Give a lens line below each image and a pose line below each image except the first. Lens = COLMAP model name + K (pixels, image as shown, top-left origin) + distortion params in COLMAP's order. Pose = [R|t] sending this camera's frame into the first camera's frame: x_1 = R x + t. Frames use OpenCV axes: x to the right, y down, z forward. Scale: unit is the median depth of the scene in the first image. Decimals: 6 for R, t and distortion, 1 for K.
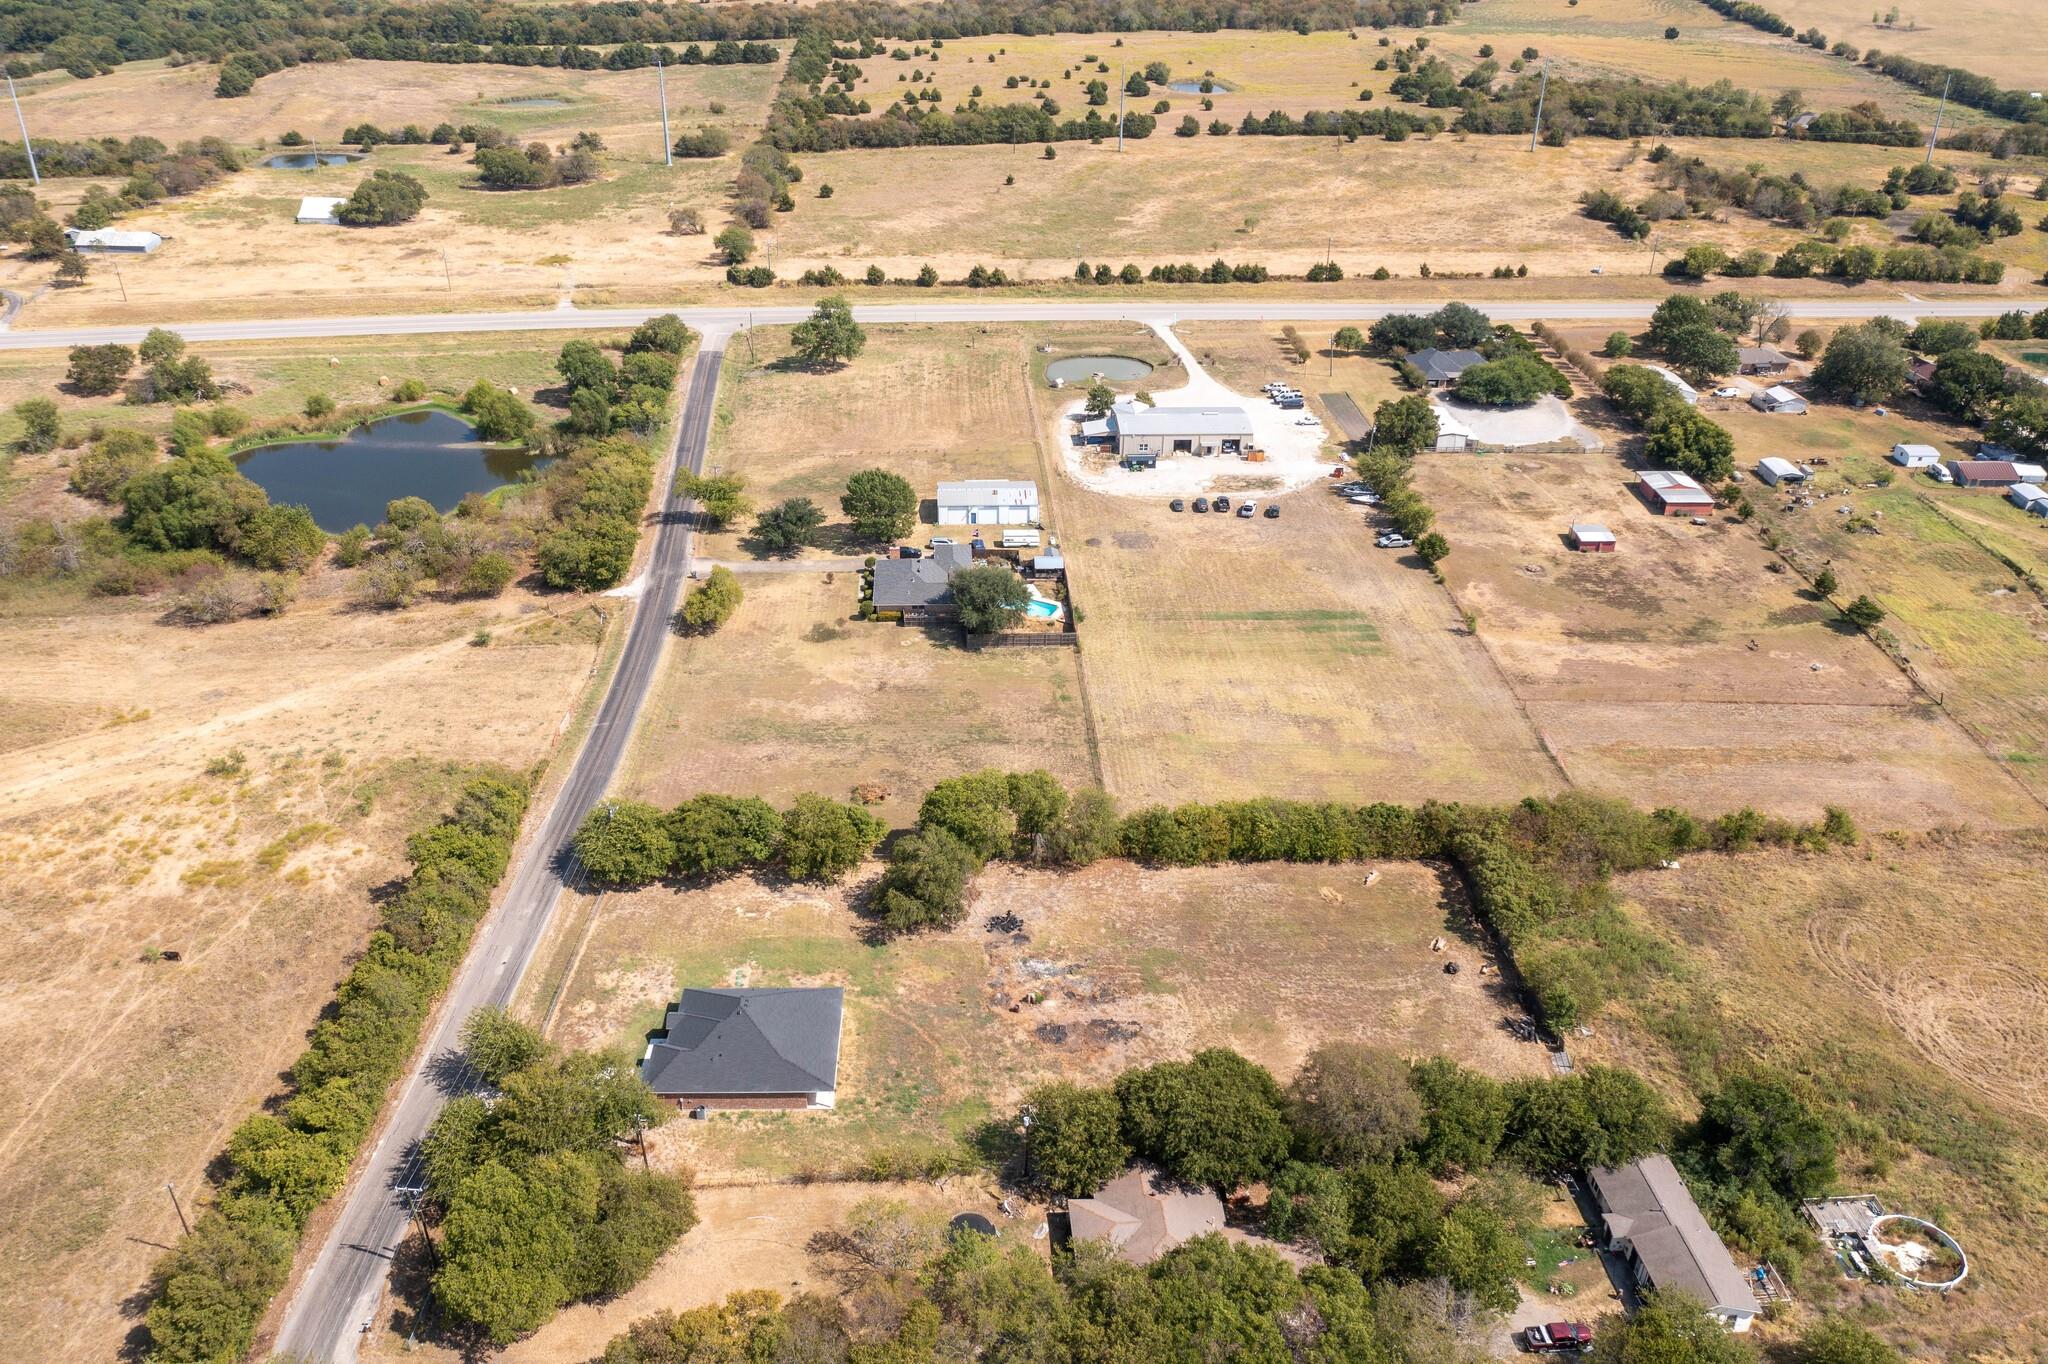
lens RADIAL K [[1595.0, 0, 1016.3], [0, 1595.0, 690.6], [0, 0, 1]] dist [-0.021487, 0.008694]
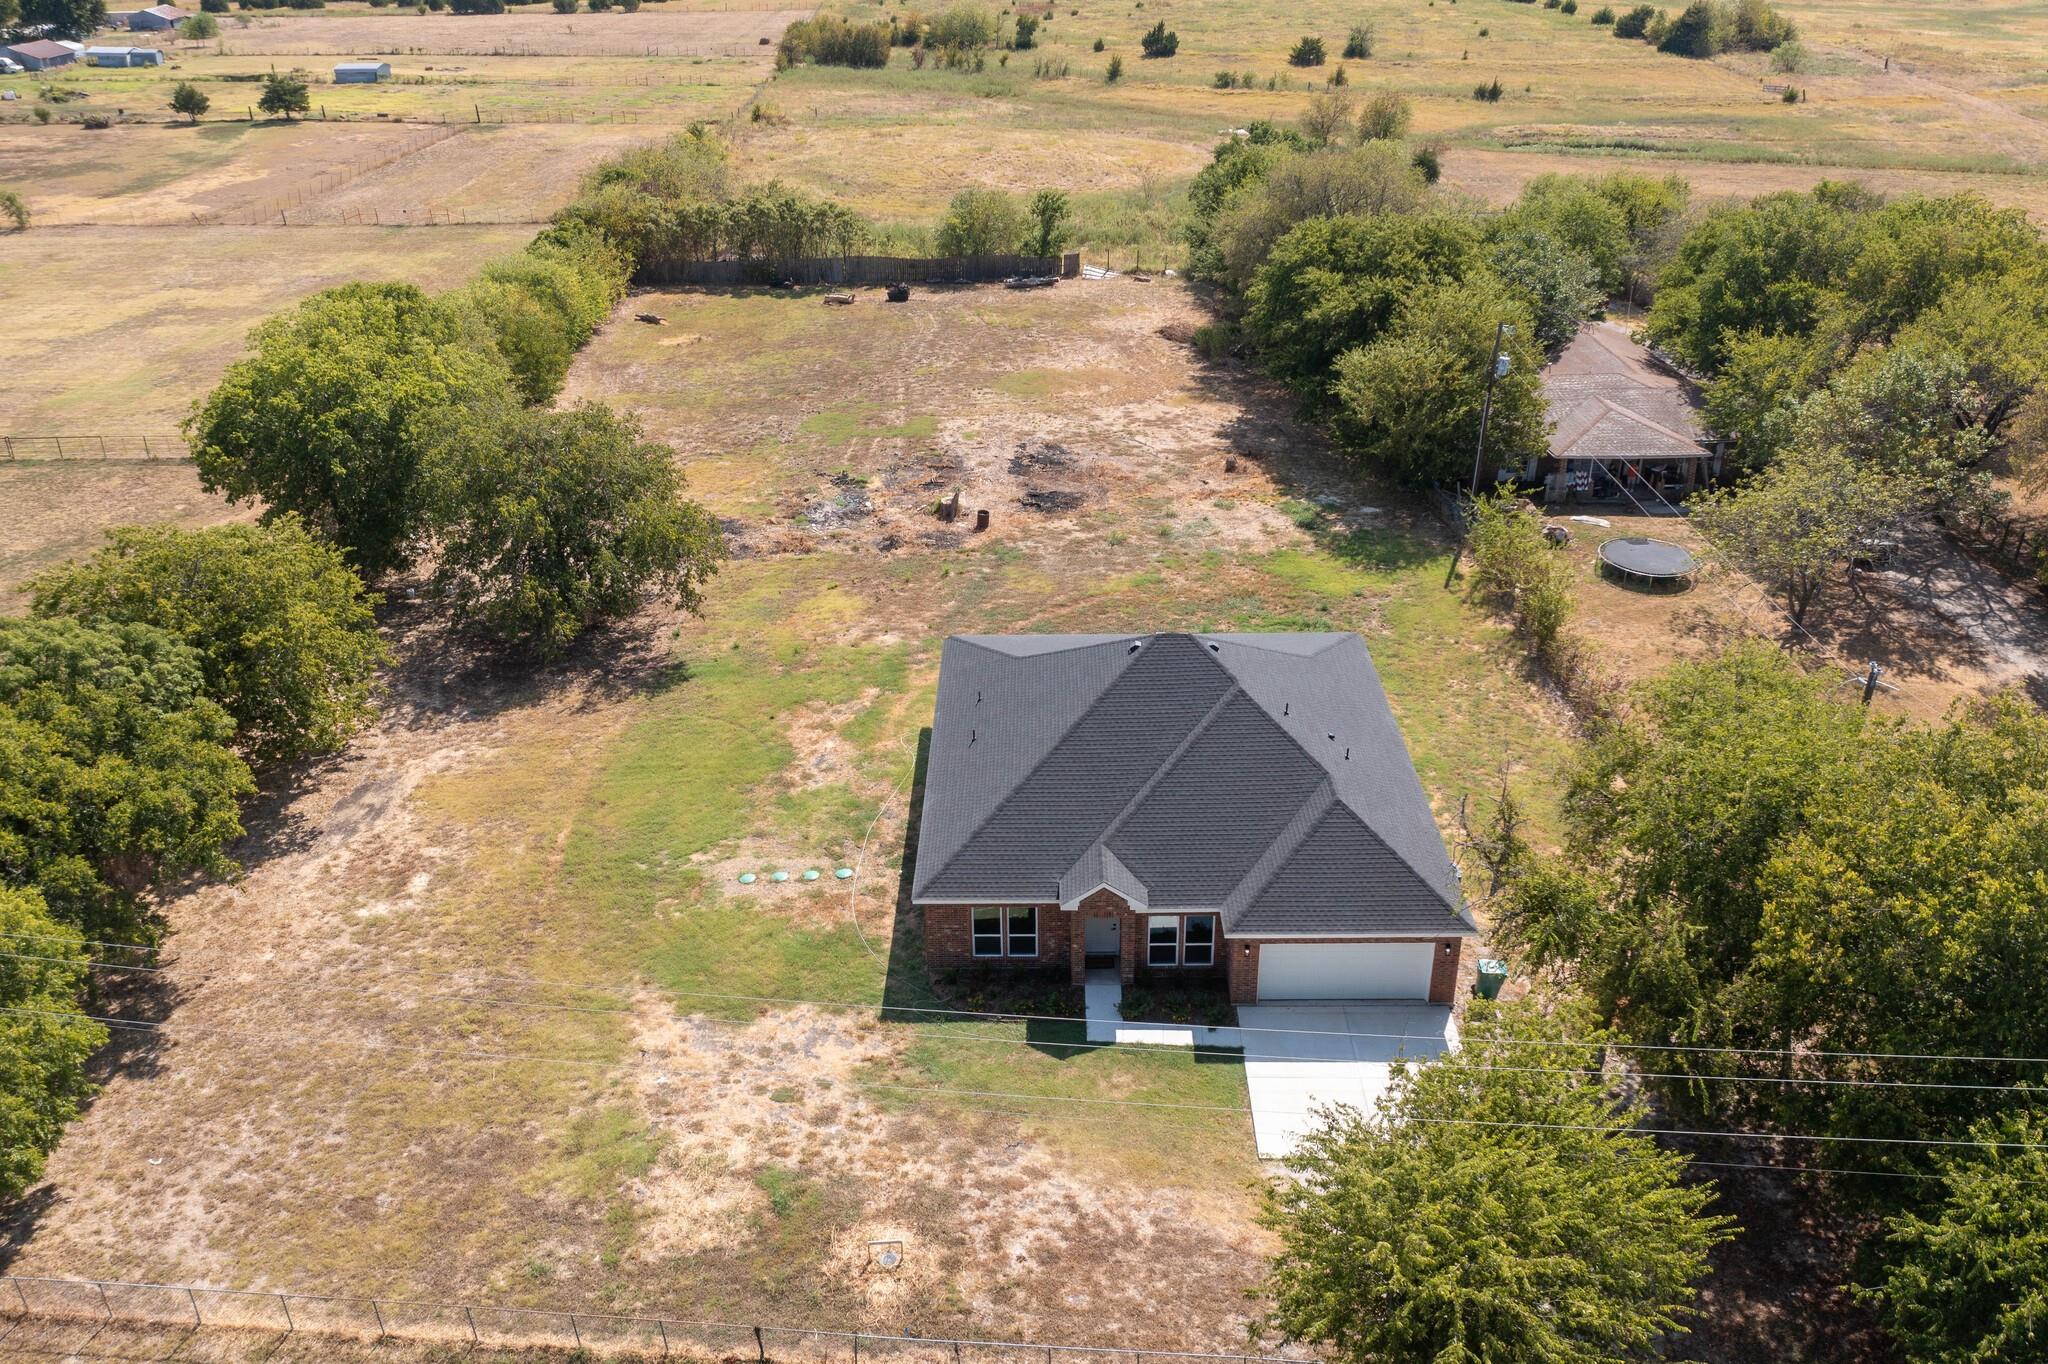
lens RADIAL K [[1661.5, 0, 1012.9], [0, 1661.5, 680.7], [0, 0, 1]] dist [-0.018523, 0.009359]
pose [[0.041945, -0.466428, 0.883564, -0.422738], [0.502987, 0.773962, 0.384692, 0.057967], [-0.863276, 0.428285, 0.267071, 0.865555]]
